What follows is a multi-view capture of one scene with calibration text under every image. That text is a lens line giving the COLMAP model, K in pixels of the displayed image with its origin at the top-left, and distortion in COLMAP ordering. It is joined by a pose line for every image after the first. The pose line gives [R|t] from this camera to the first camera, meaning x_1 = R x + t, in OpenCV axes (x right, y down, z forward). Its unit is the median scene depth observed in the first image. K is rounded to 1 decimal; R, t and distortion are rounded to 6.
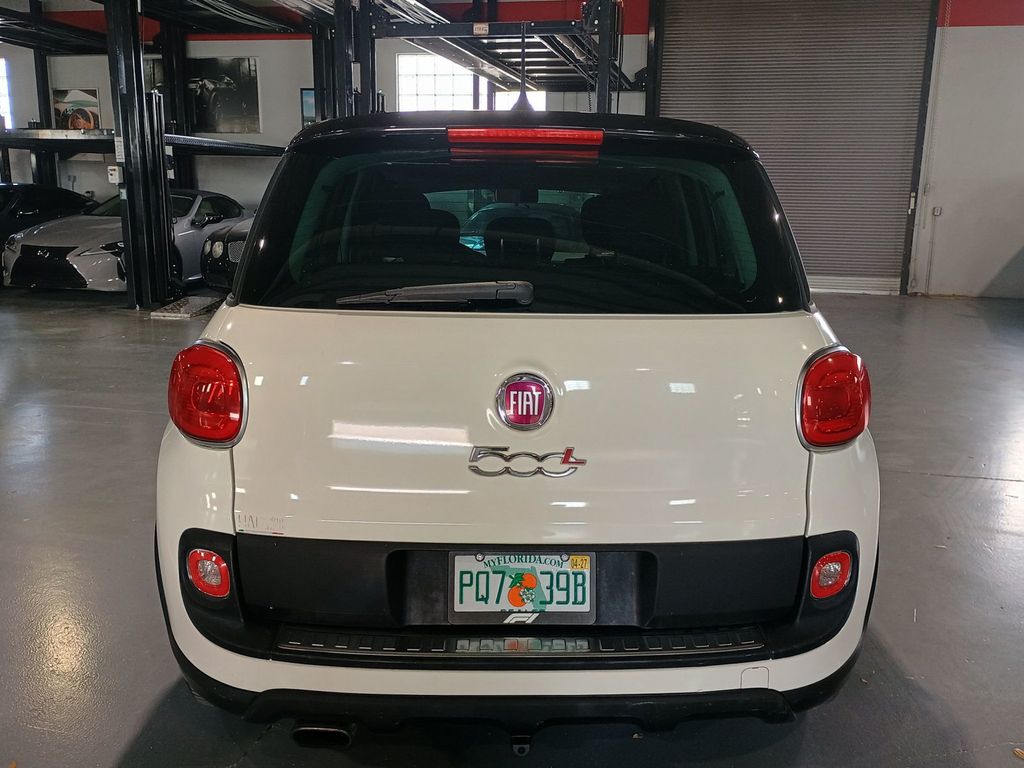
lens RADIAL K [[867.0, 0, 524.2], [0, 867.0, 384.0], [0, 0, 1]] dist [0.066813, -0.095156]
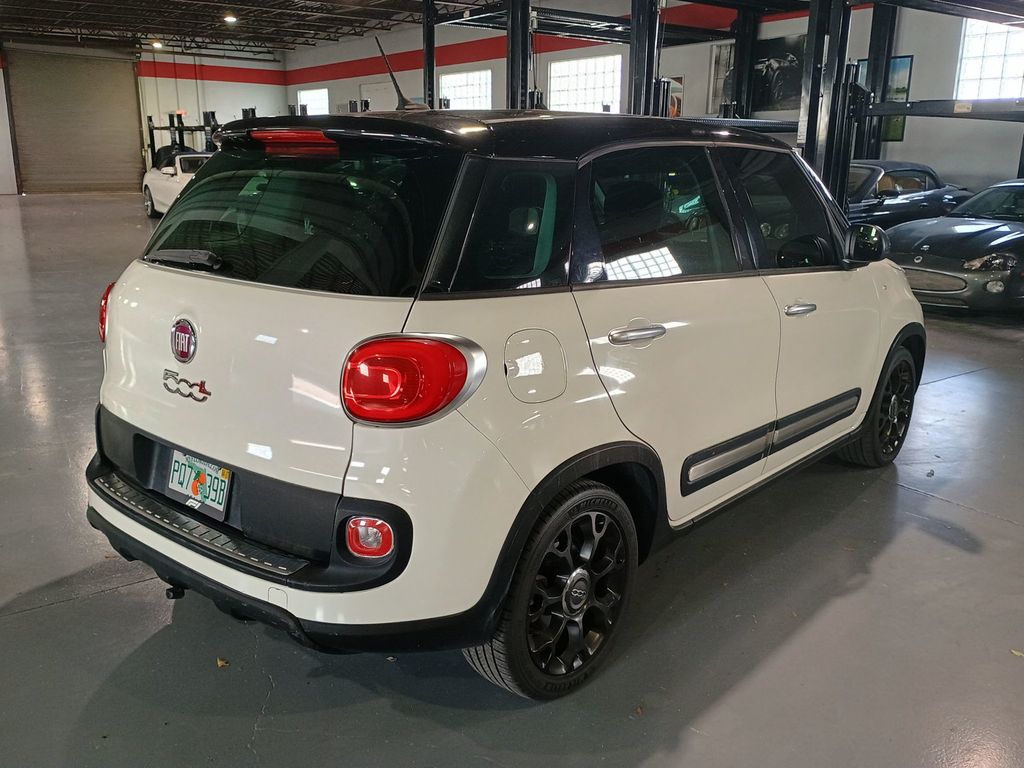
lens RADIAL K [[867.0, 0, 524.2], [0, 867.0, 384.0], [0, 0, 1]] dist [0.066813, -0.095156]
pose [[0.753546, 0.156256, -0.638555, 0.209299], [-0.138134, 0.987291, 0.078583, -0.015350], [0.642719, 0.028990, 0.765553, 0.050657]]
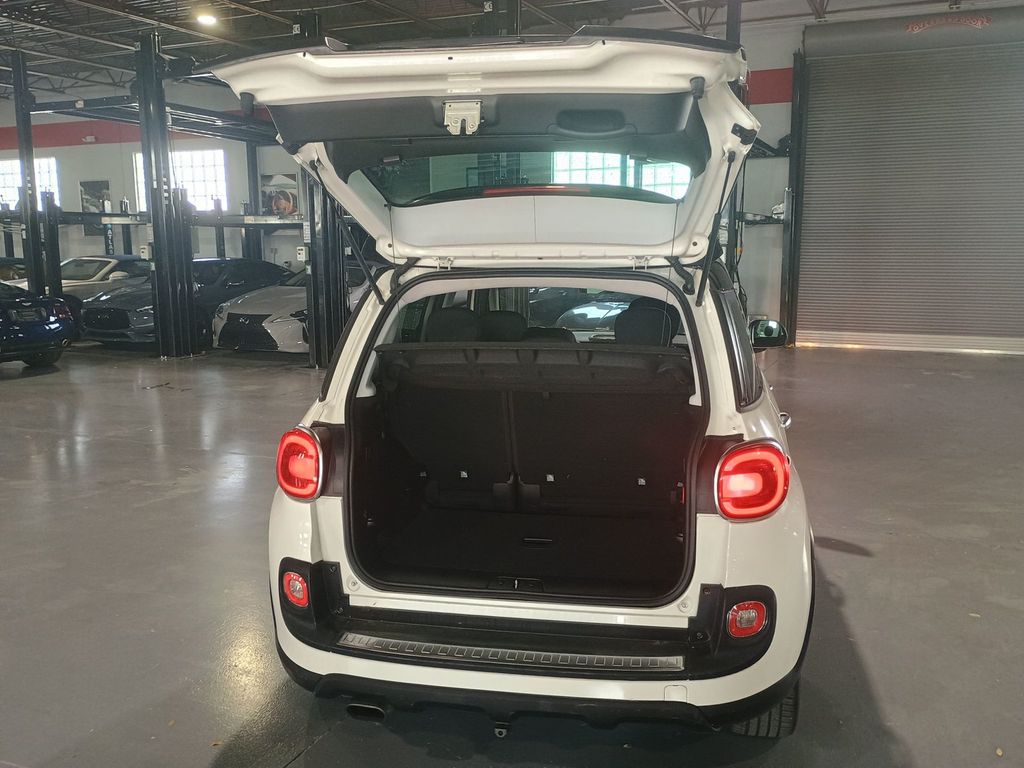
lens RADIAL K [[871.6, 0, 516.5], [0, 871.6, 389.2], [0, 0, 1]] dist [0.006901, 0.006523]
pose [[0.978459, 0.011407, -0.206127, 0.050236], [-0.022092, 0.998524, -0.049613, -0.008451], [0.205257, 0.053098, 0.977267, -0.059985]]
